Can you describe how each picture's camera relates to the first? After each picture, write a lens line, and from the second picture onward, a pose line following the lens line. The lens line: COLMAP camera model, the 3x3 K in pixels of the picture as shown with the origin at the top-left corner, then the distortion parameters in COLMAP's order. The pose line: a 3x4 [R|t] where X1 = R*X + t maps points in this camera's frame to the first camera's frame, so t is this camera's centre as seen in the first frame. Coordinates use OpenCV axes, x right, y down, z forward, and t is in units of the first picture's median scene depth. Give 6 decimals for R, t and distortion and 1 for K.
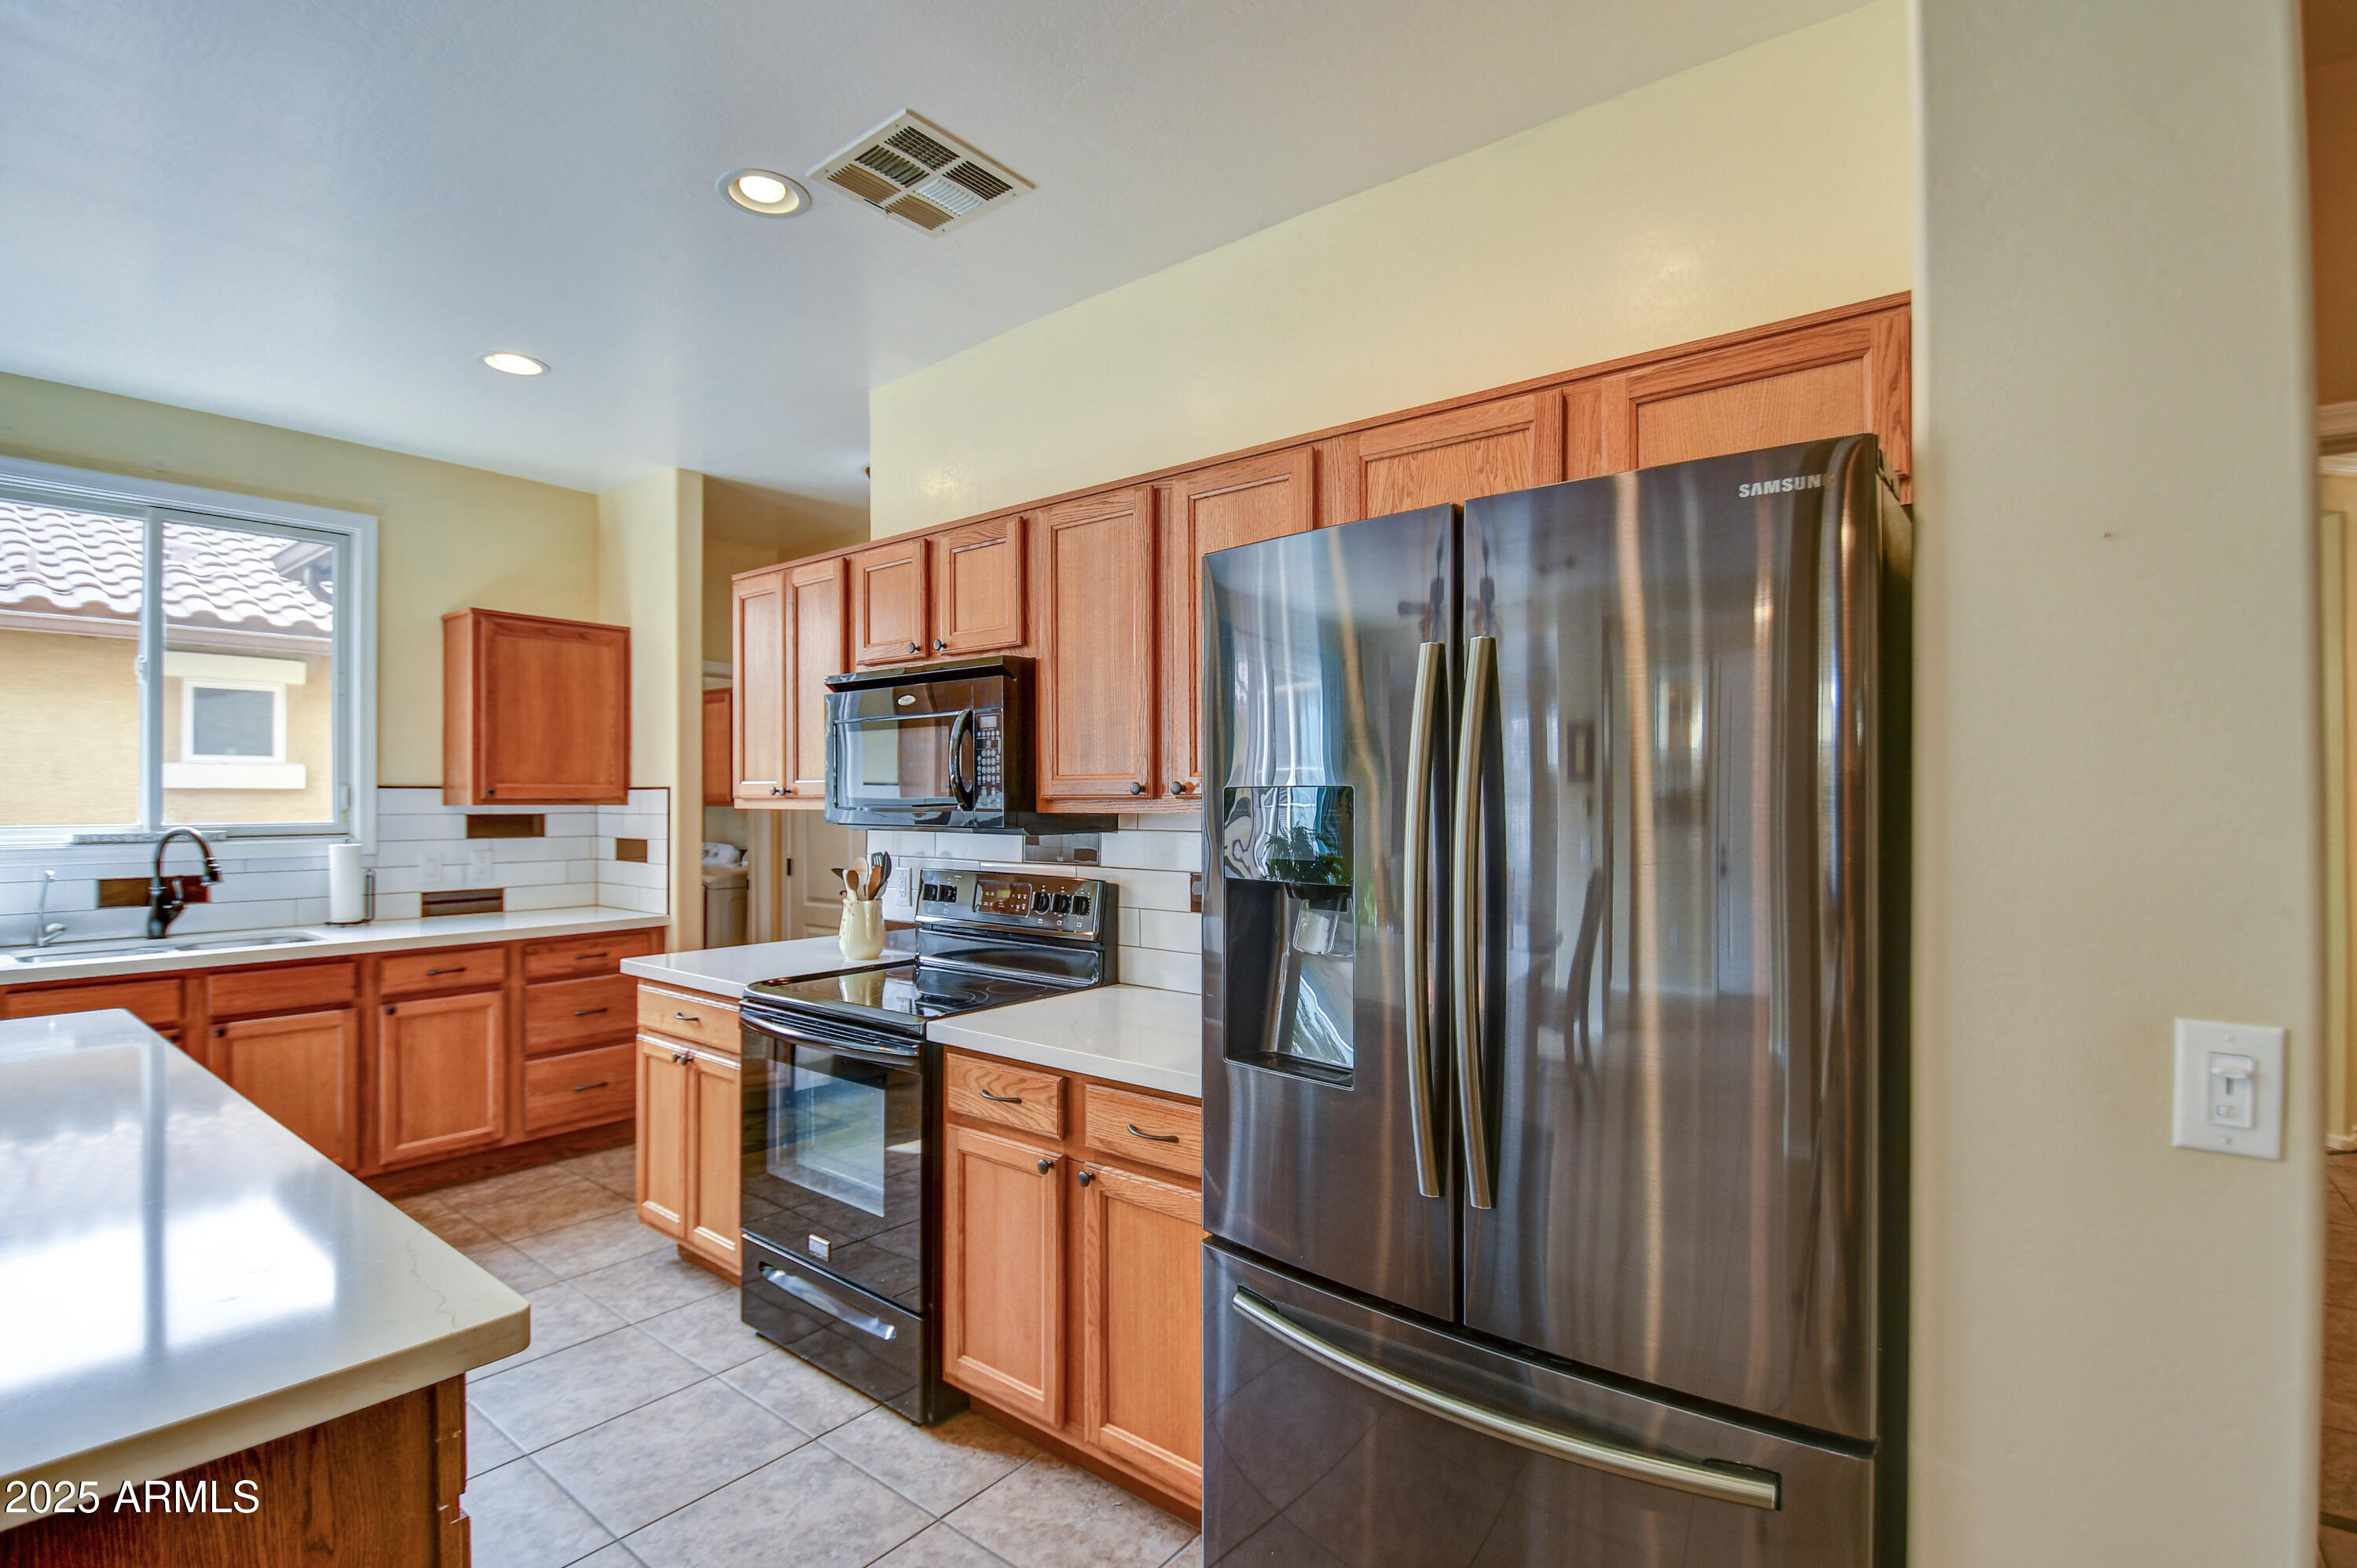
lens RADIAL K [[1103.4, 0, 1185.2], [0, 1103.4, 798.5], [0, 0, 1]] dist [0.021941, -0.030515]
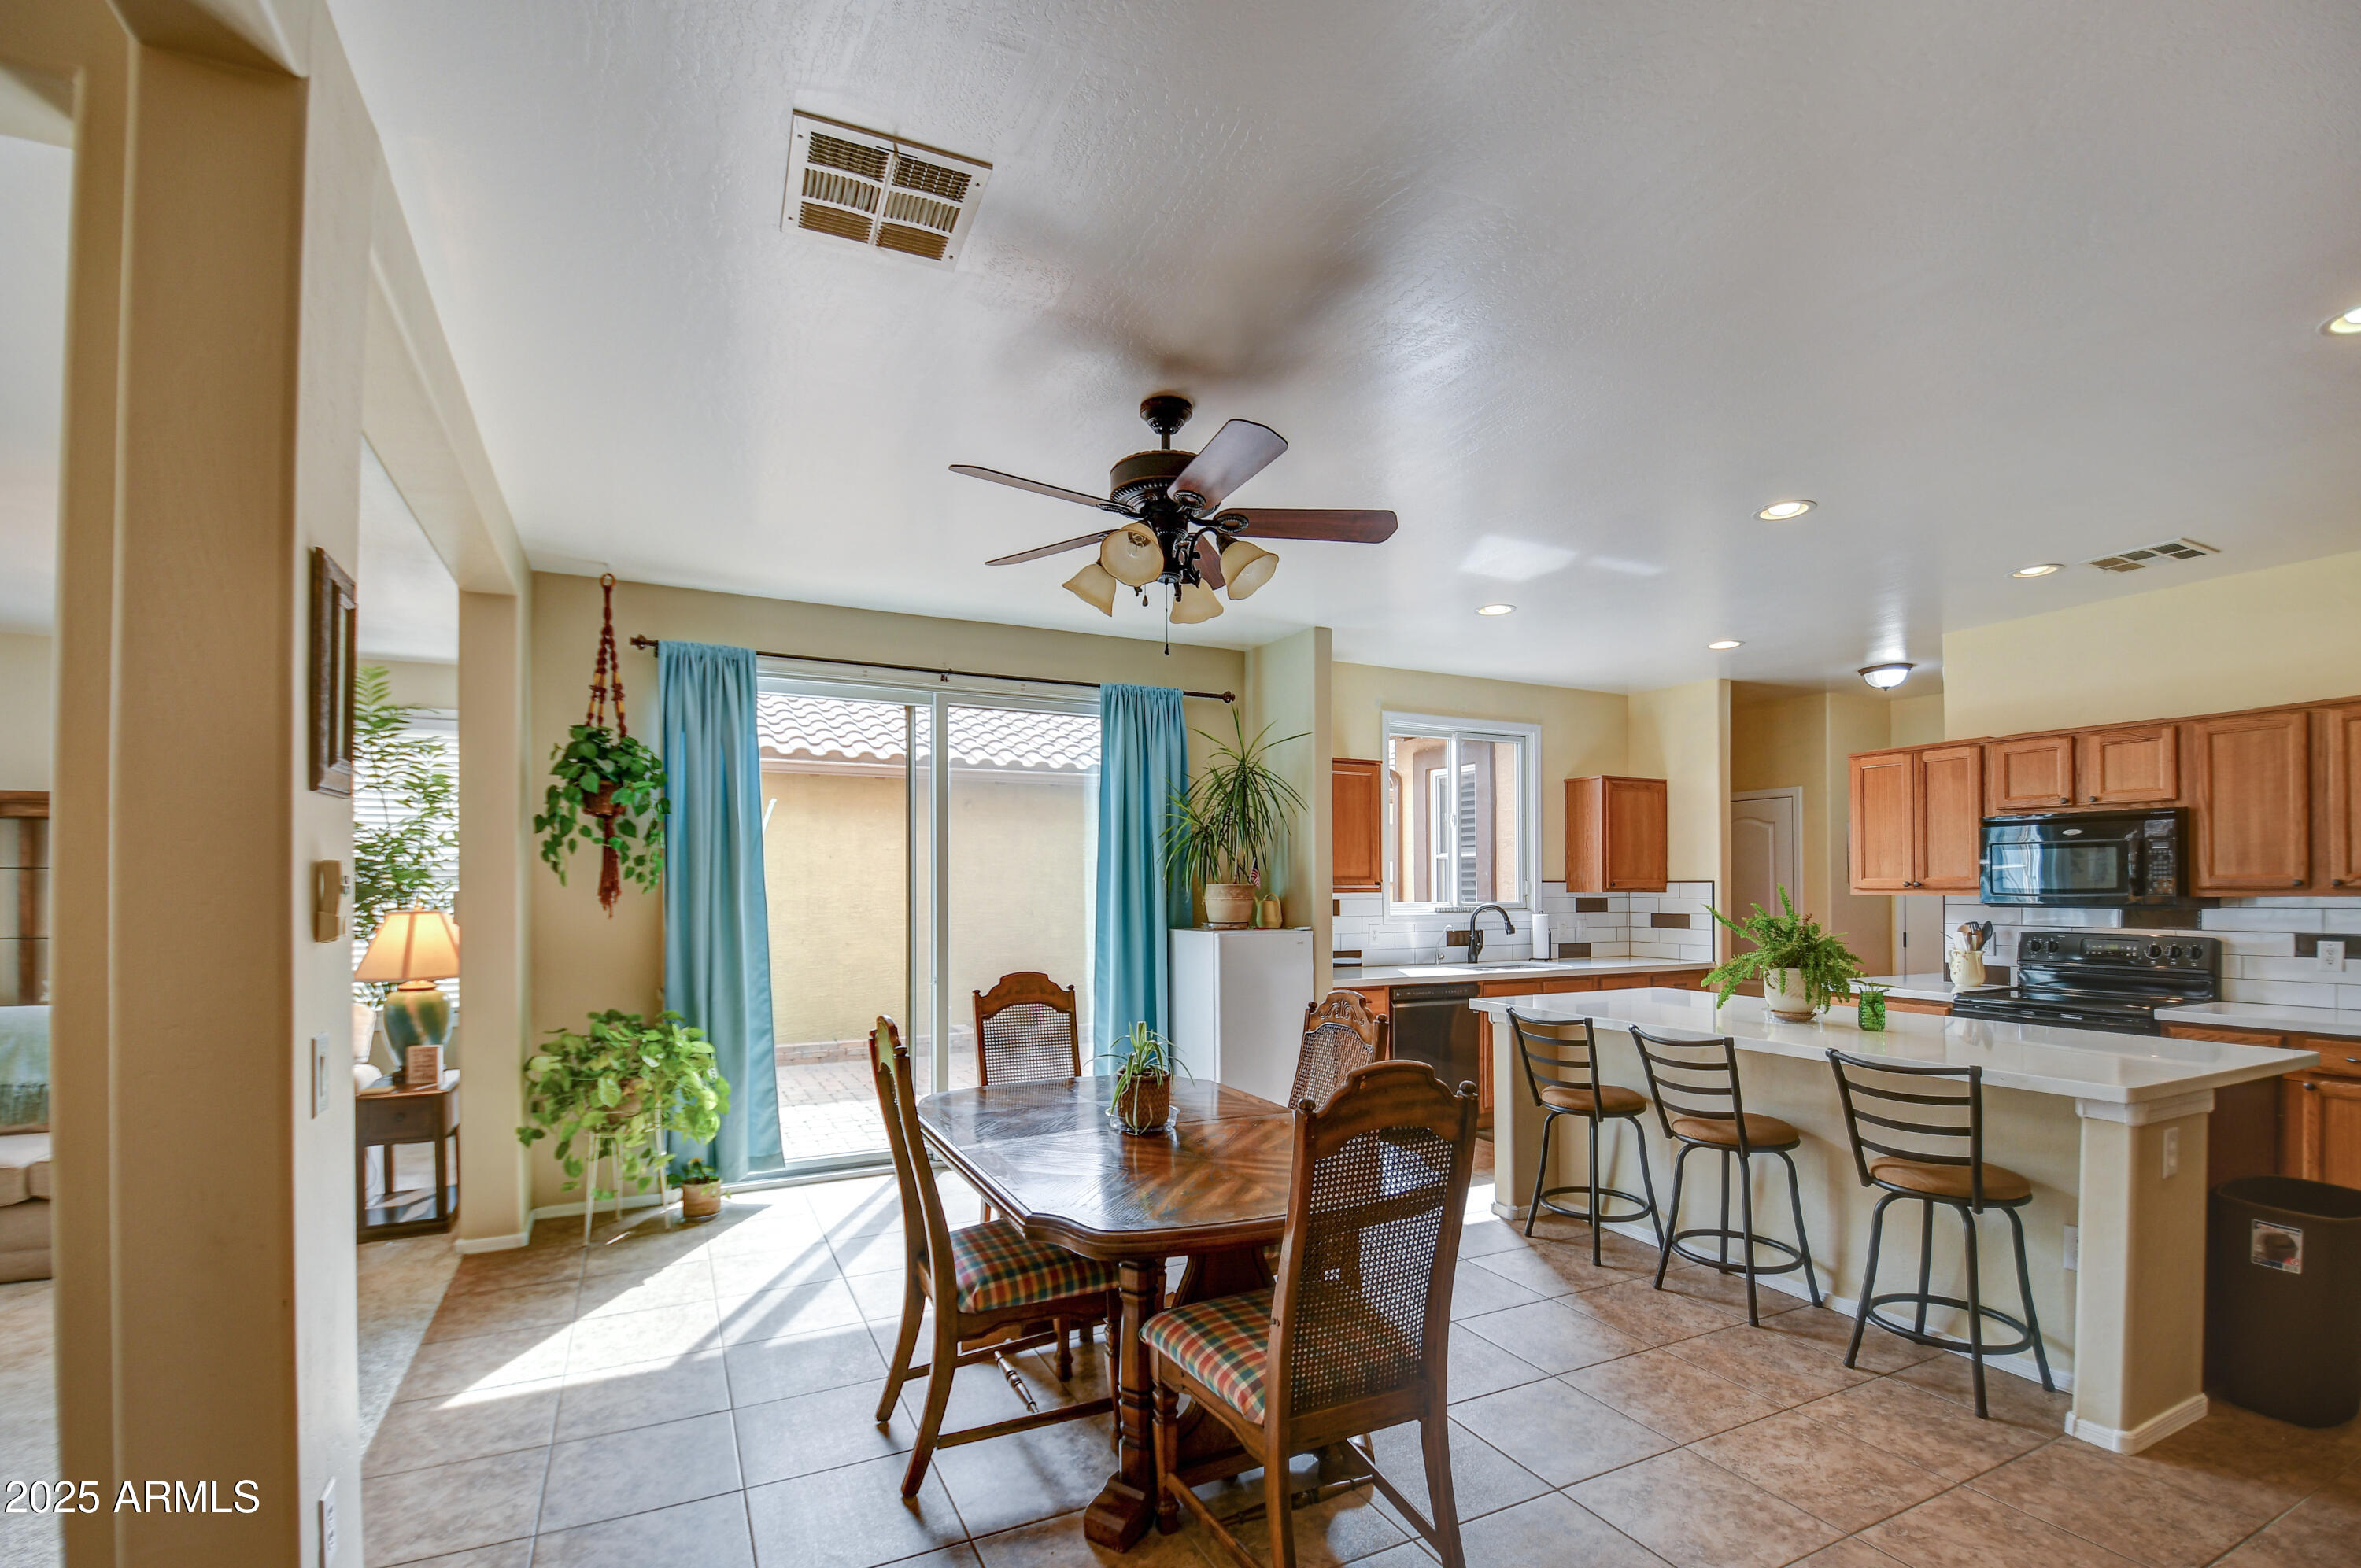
lens RADIAL K [[1060.6, 0, 1158.2], [0, 1060.6, 885.7], [0, 0, 1]] dist [0.014569, -0.020411]
pose [[0.898738, -0.002545, -0.438479, -0.646021], [0.002625, 0.999996, -0.000425, -0.005920], [0.438479, -0.000769, 0.898741, -0.894047]]
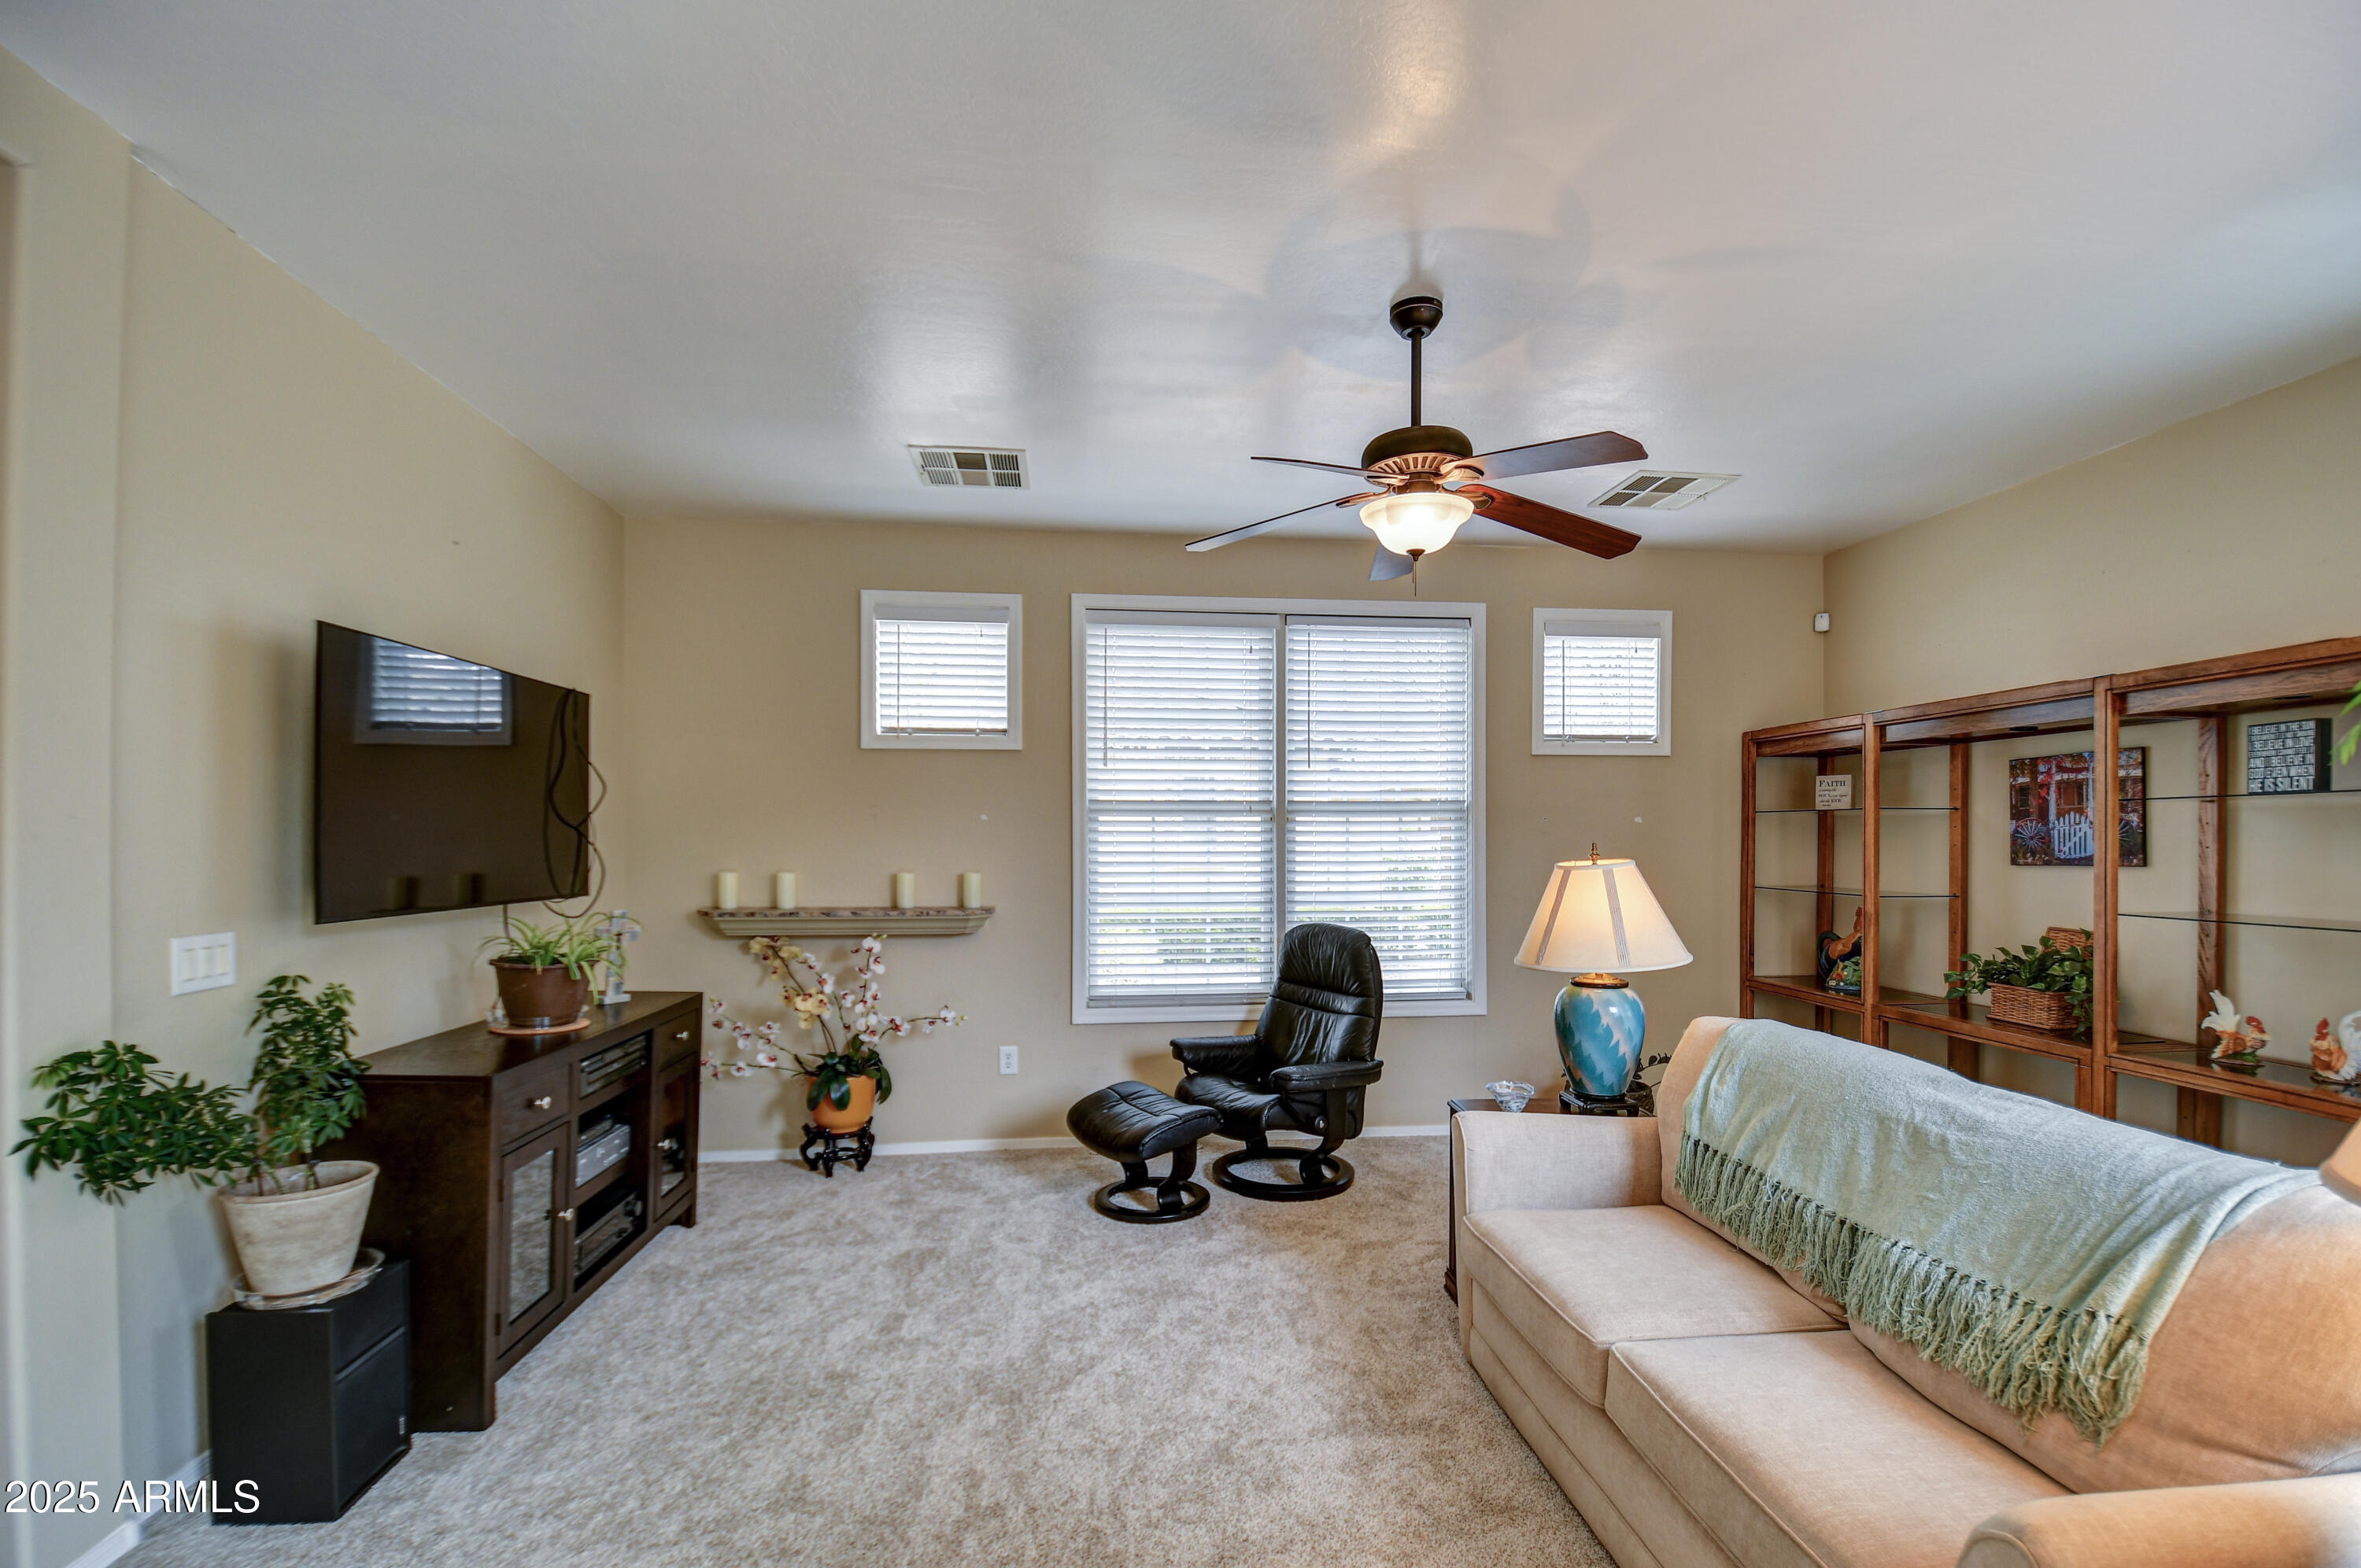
lens RADIAL K [[1032.3, 0, 1196.5], [0, 1032.3, 828.7], [0, 0, 1]] dist [-0.006863, -0.000524]
pose [[-0.709372, -0.007327, -0.704796, -1.571355], [0.000874, 0.999936, -0.011275, 0.001025], [0.704834, -0.008614, -0.709320, -0.218562]]
